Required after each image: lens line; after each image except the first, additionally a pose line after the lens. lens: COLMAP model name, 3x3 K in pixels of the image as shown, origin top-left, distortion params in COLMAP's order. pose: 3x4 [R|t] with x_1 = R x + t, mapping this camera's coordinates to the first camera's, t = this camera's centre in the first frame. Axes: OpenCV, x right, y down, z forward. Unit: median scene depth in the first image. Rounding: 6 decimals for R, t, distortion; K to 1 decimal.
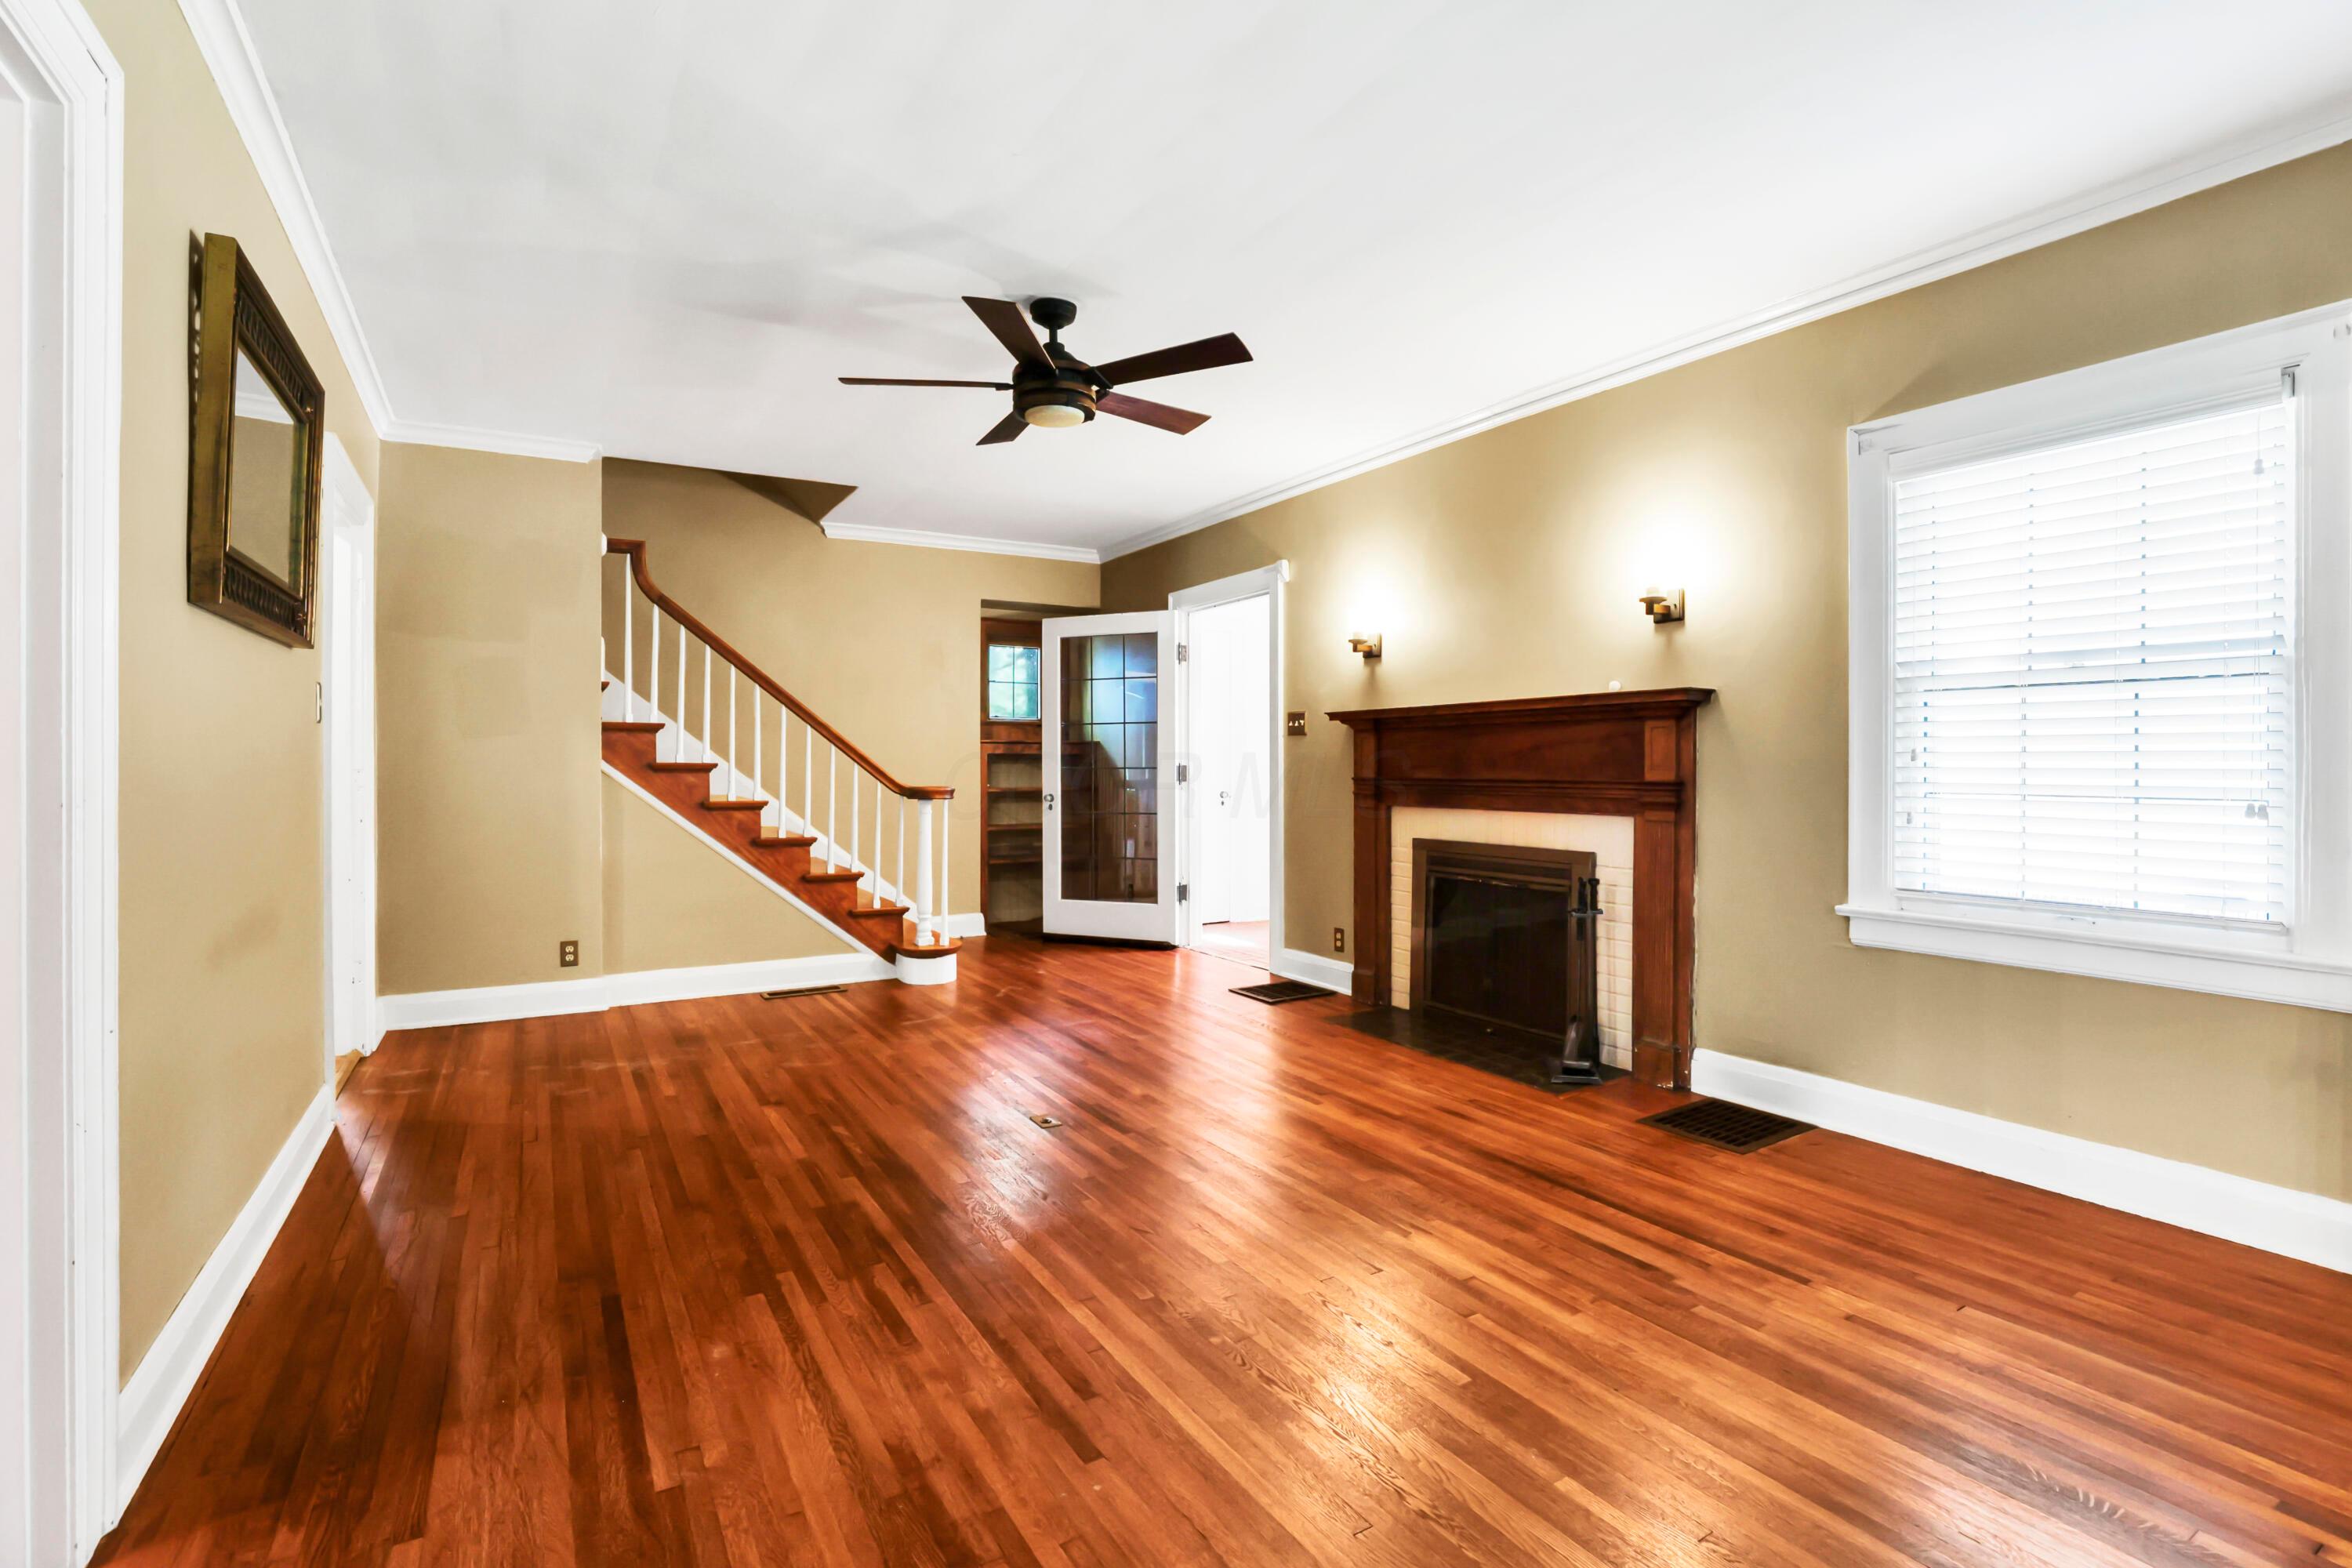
lens RADIAL K [[1131.1, 0, 1094.4], [0, 1131.1, 769.8], [0, 0, 1]] dist [-0.035359, 0.001339]
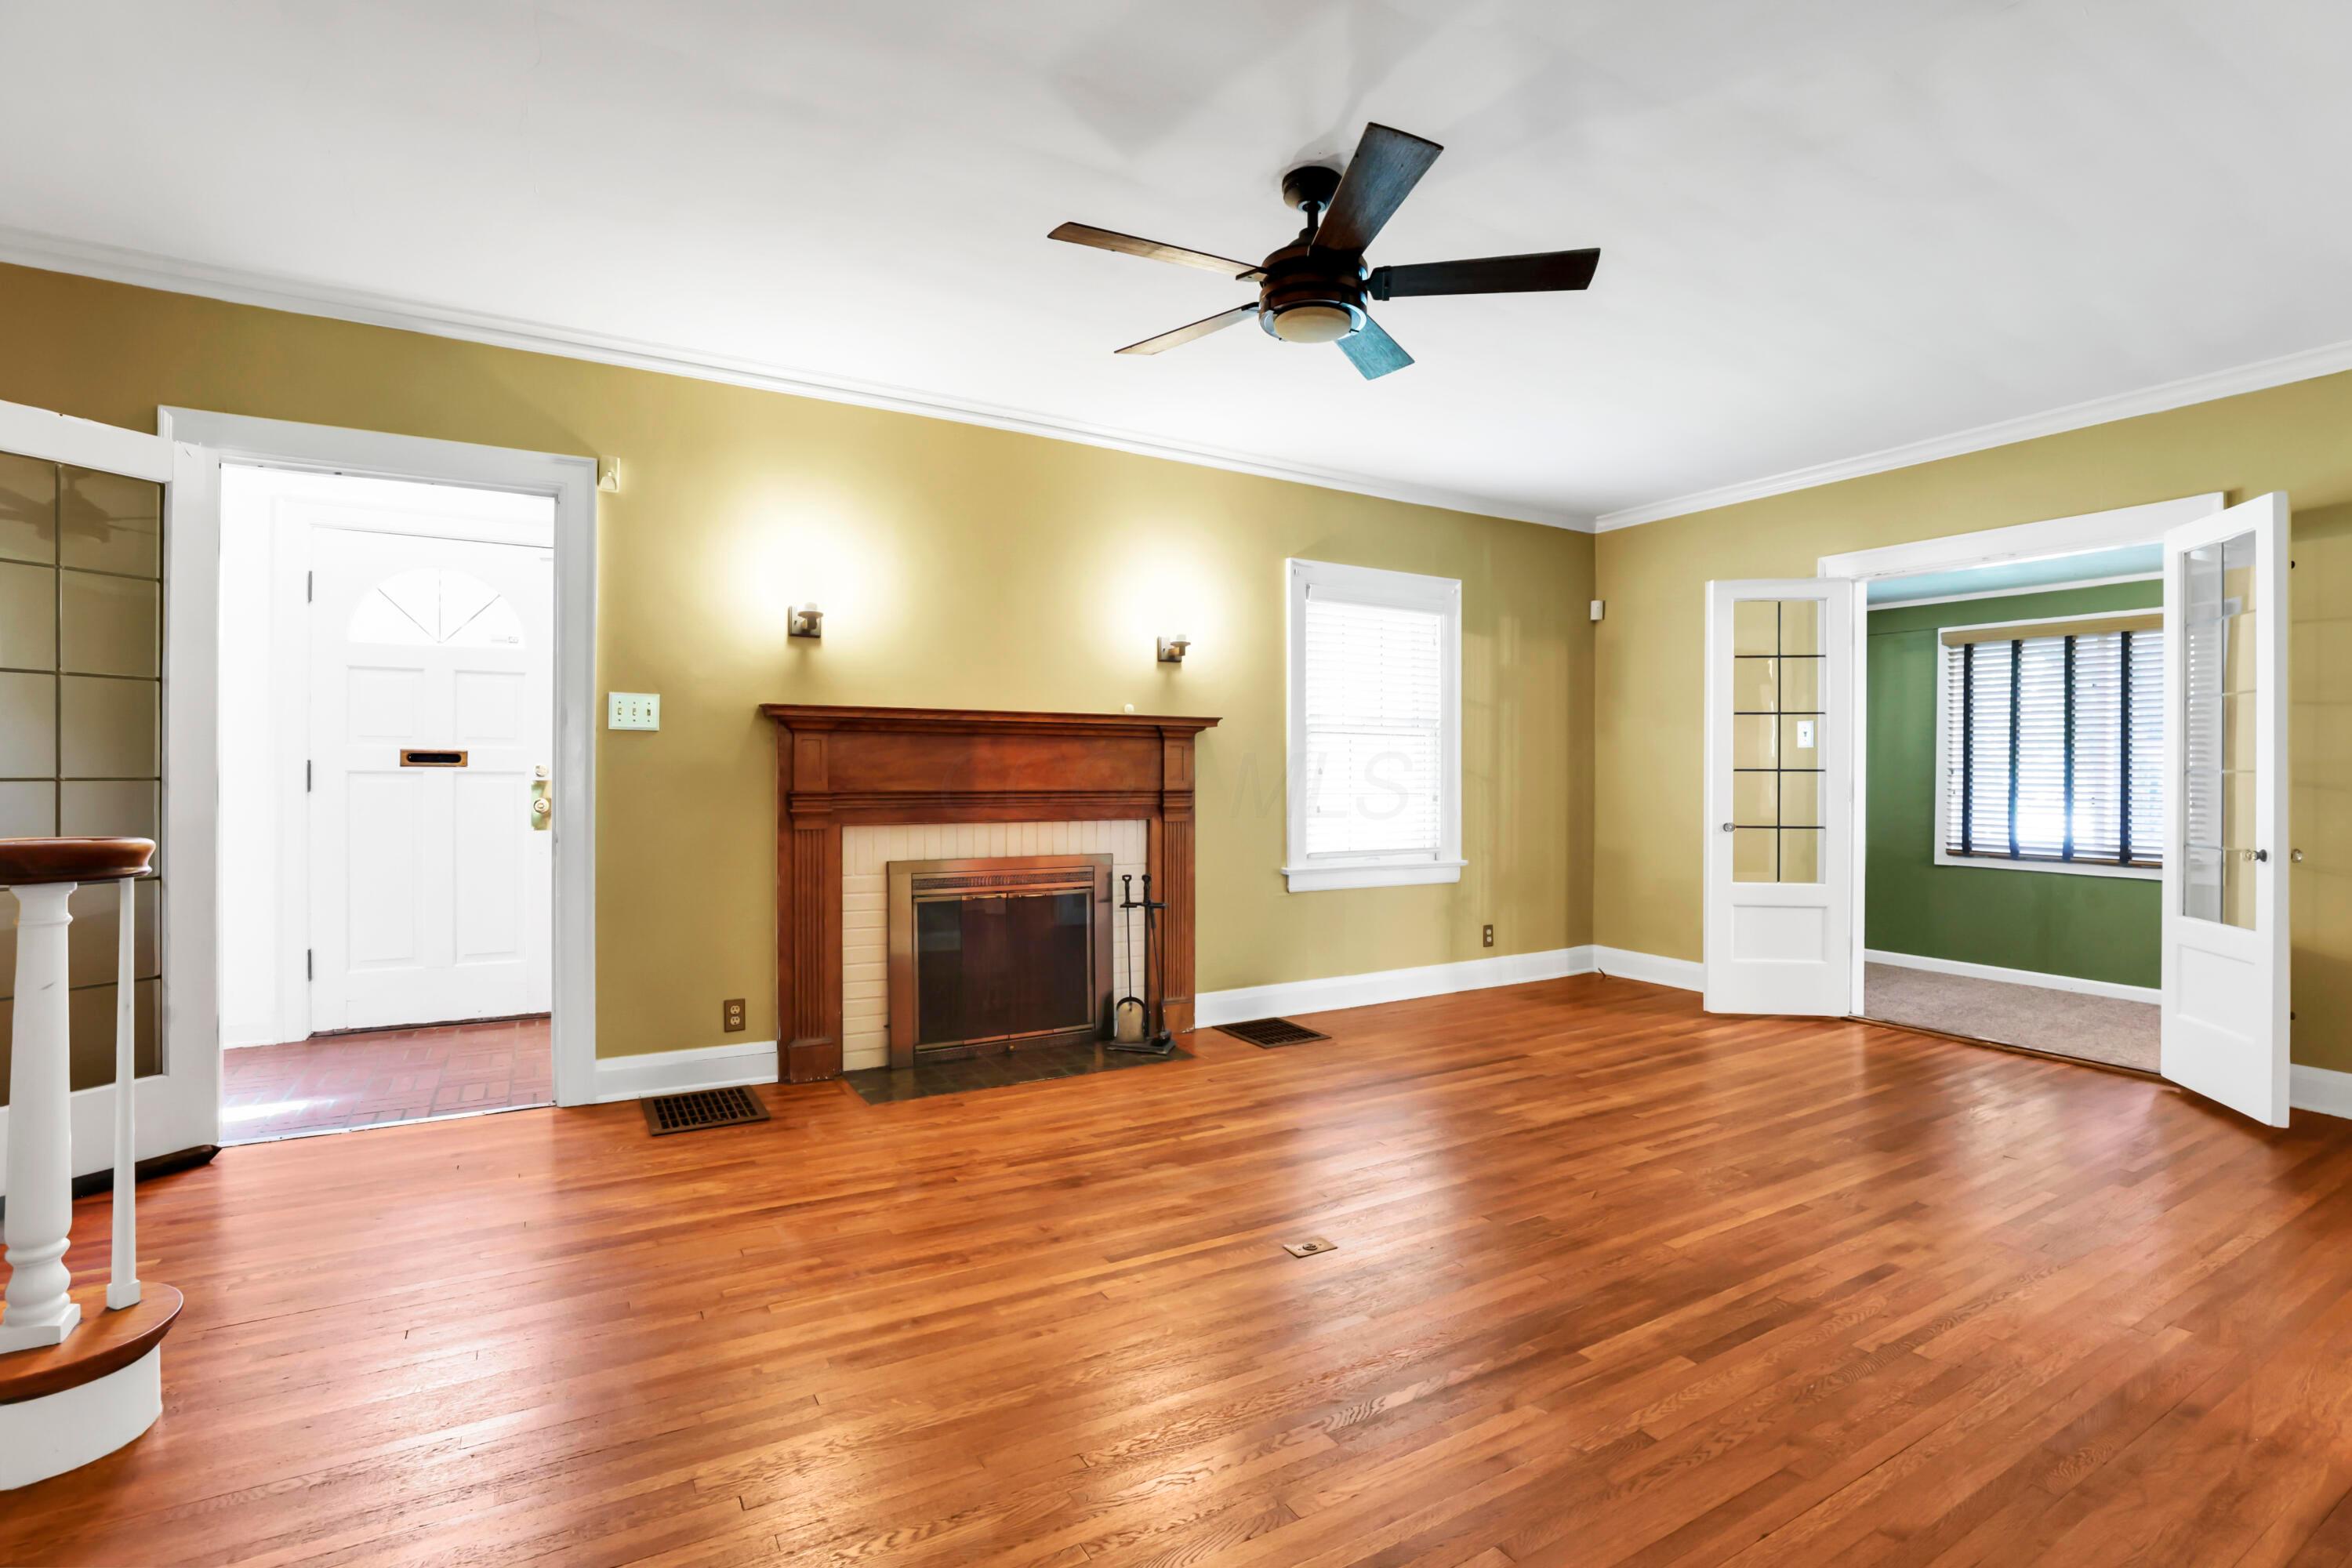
lens RADIAL K [[1116.6, 0, 1221.5], [0, 1116.6, 781.6], [0, 0, 1]] dist [-0.030315, 0.000288]
pose [[-0.094556, -0.005778, 0.995503, -0.730003], [0.000248, 0.999983, 0.005828, -0.005725], [-0.995520, 0.000798, -0.094553, 1.056863]]
